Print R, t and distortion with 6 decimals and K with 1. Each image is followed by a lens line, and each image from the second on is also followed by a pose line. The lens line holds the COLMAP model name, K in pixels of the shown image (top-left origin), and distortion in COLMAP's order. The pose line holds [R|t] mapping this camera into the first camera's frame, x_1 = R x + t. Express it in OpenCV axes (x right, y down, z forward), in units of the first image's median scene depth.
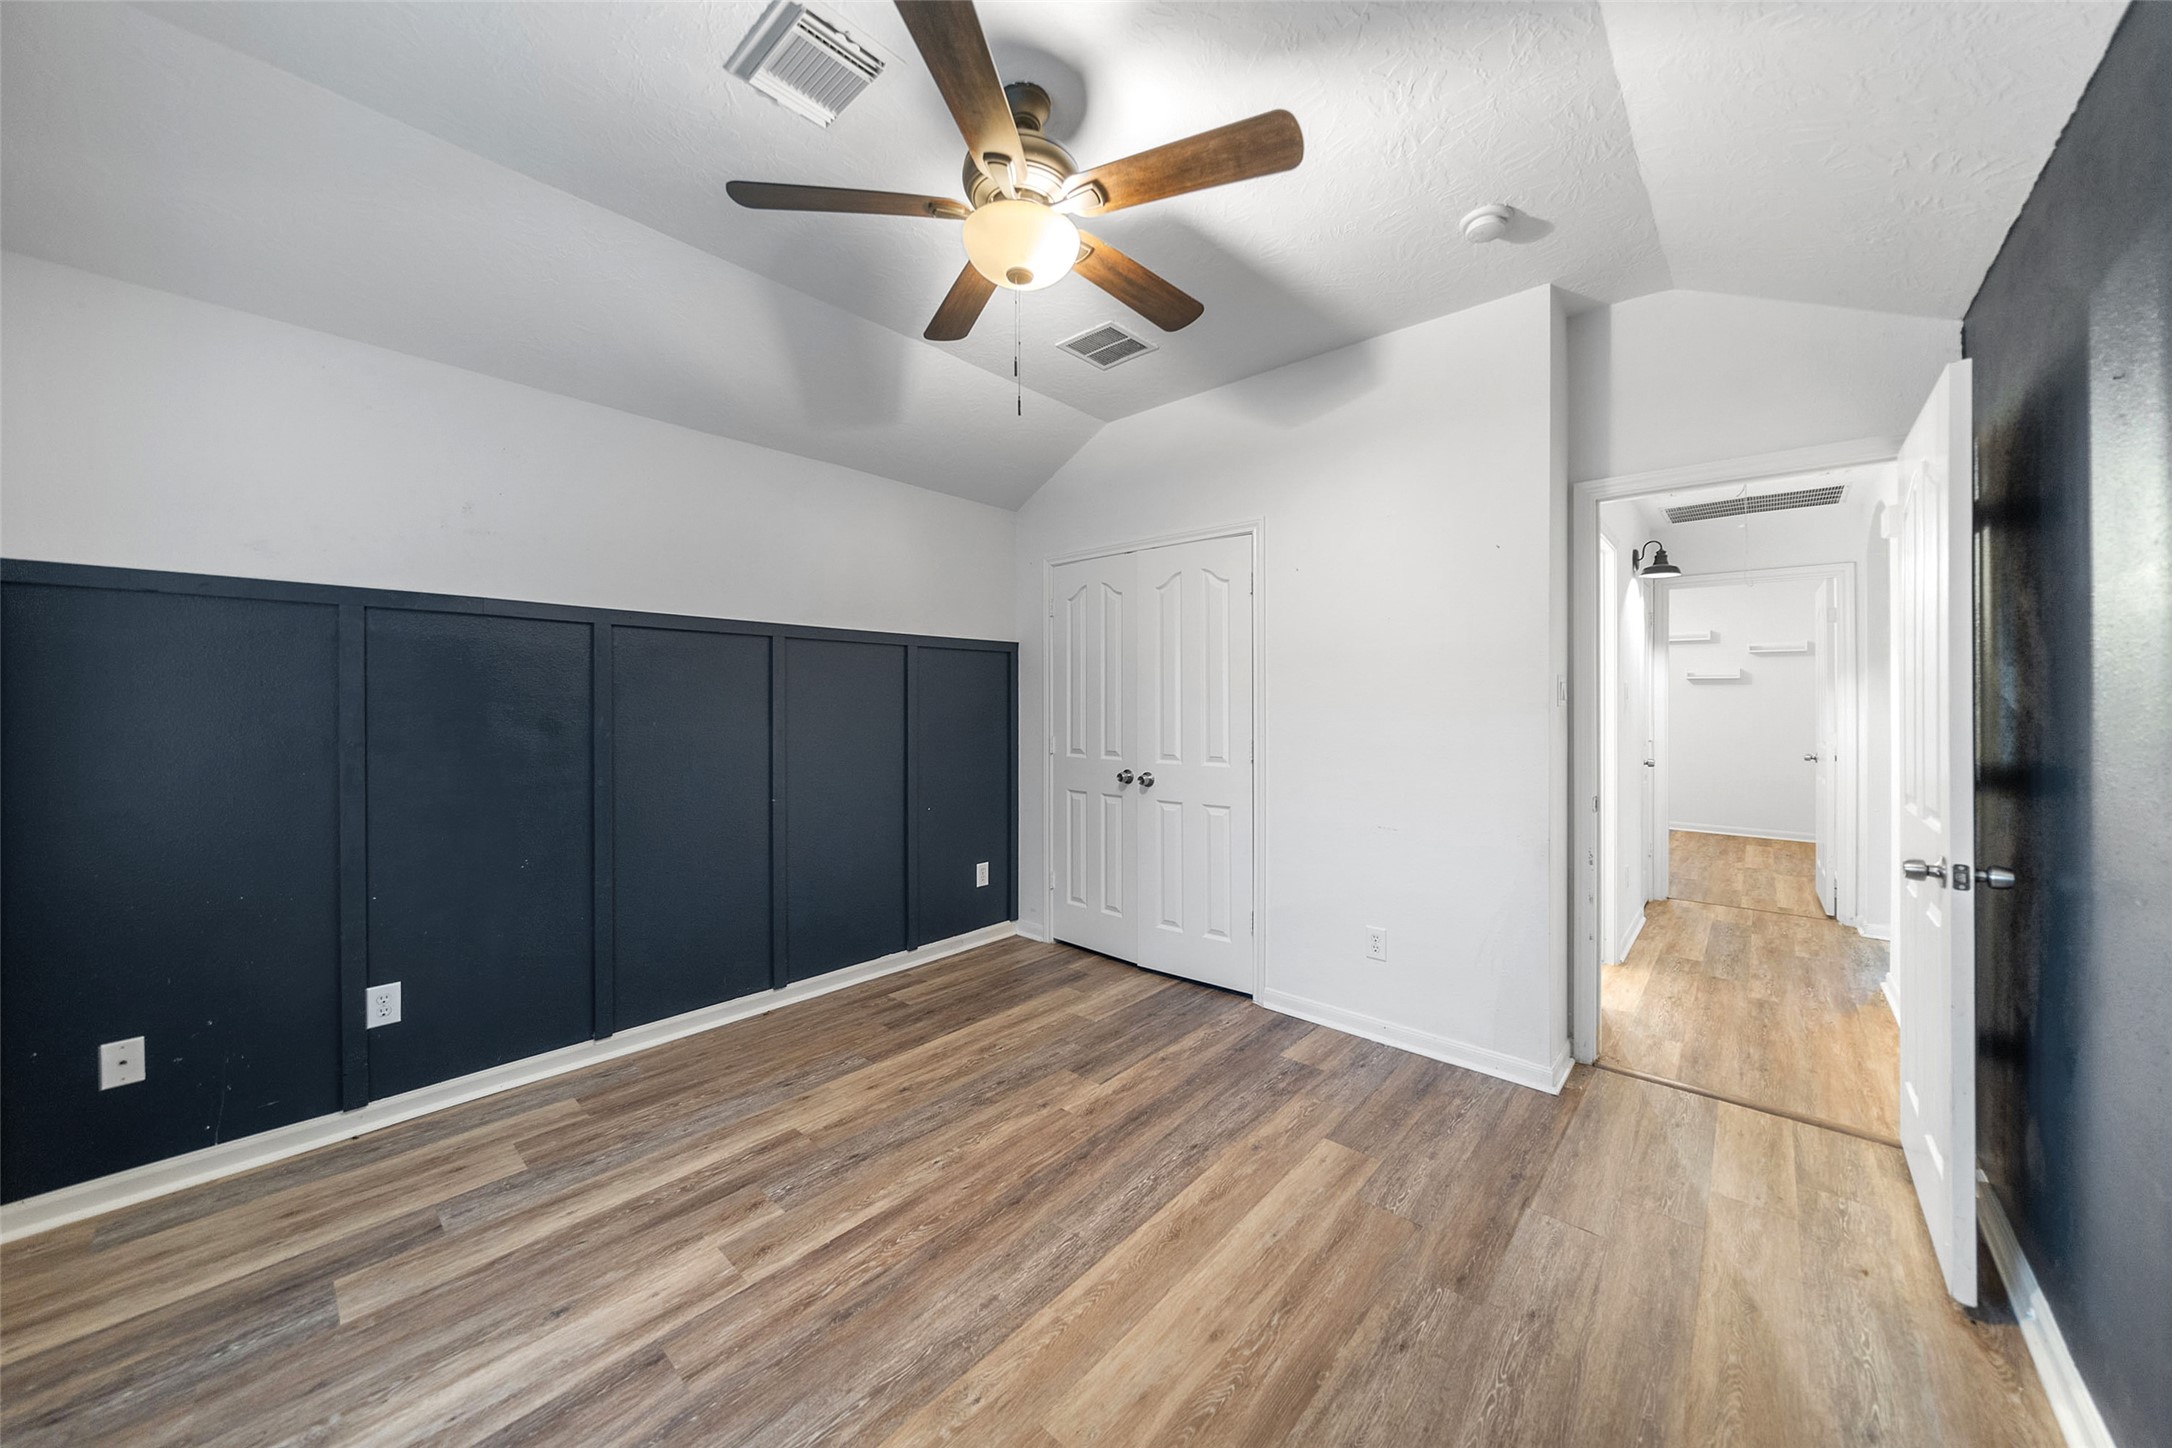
lens RADIAL K [[741.0, 0, 1074.3], [0, 741.0, 703.7], [0, 0, 1]] dist [-0.009802, -0.000035]
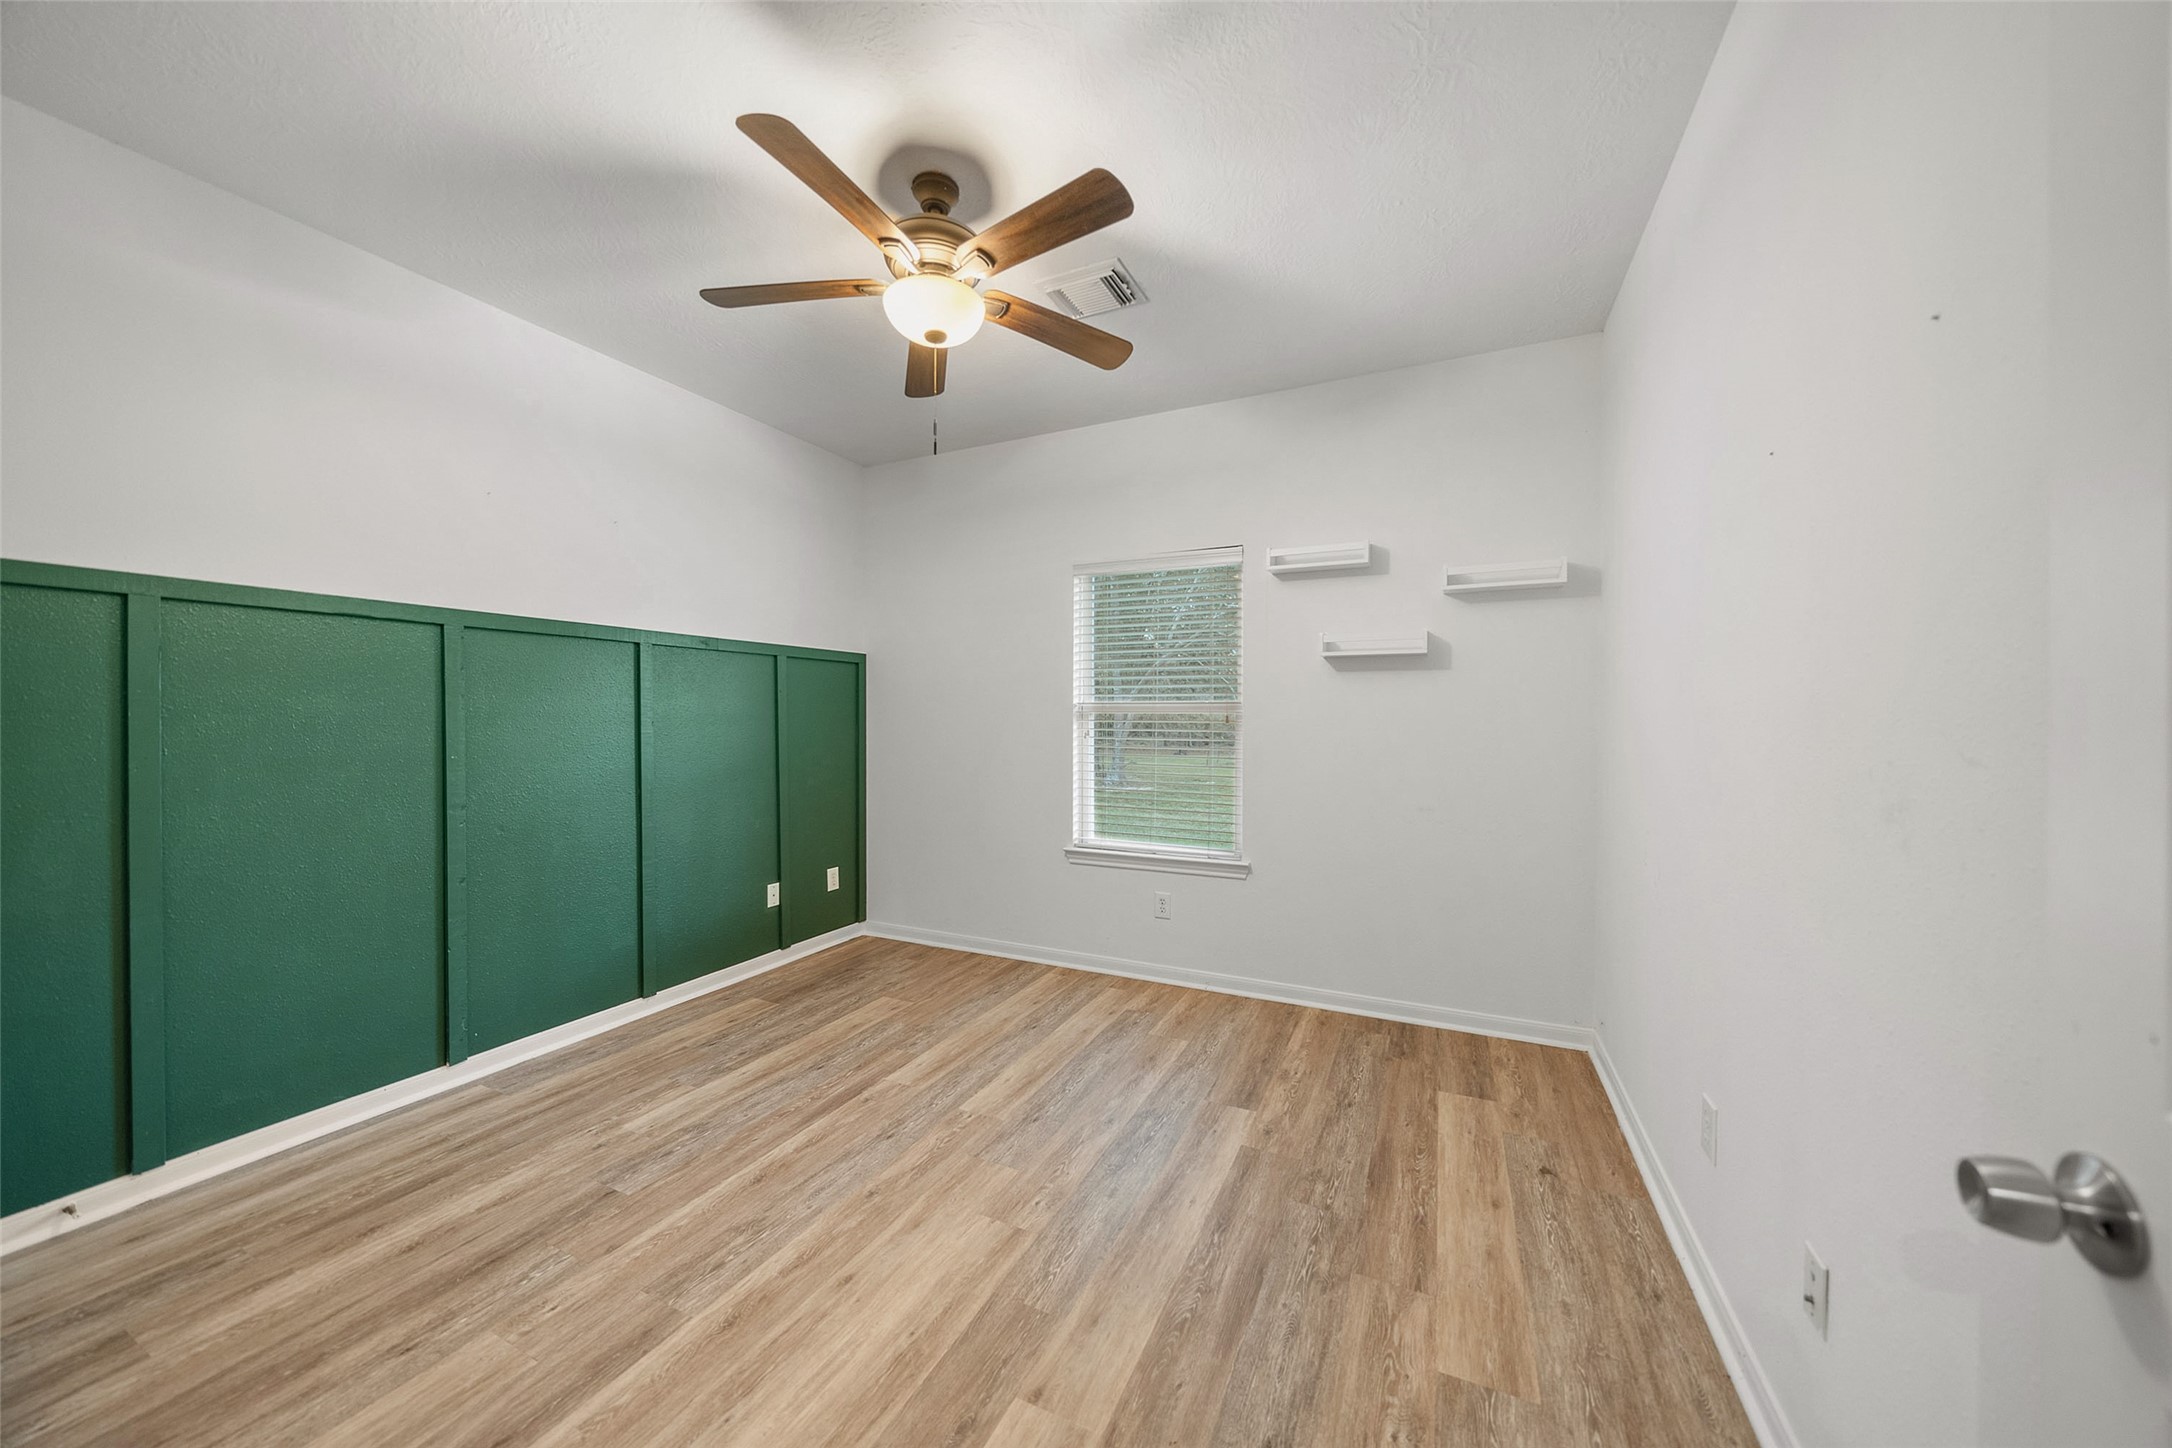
lens RADIAL K [[758.9, 0, 1076.8], [0, 758.9, 731.1], [0, 0, 1]] dist [-0.006533, -0.000143]
pose [[0.959591, -0.002843, 0.281384, -0.125482], [-0.003520, 0.999749, 0.022108, 0.001862], [-0.281376, -0.022205, 0.959341, -0.128991]]
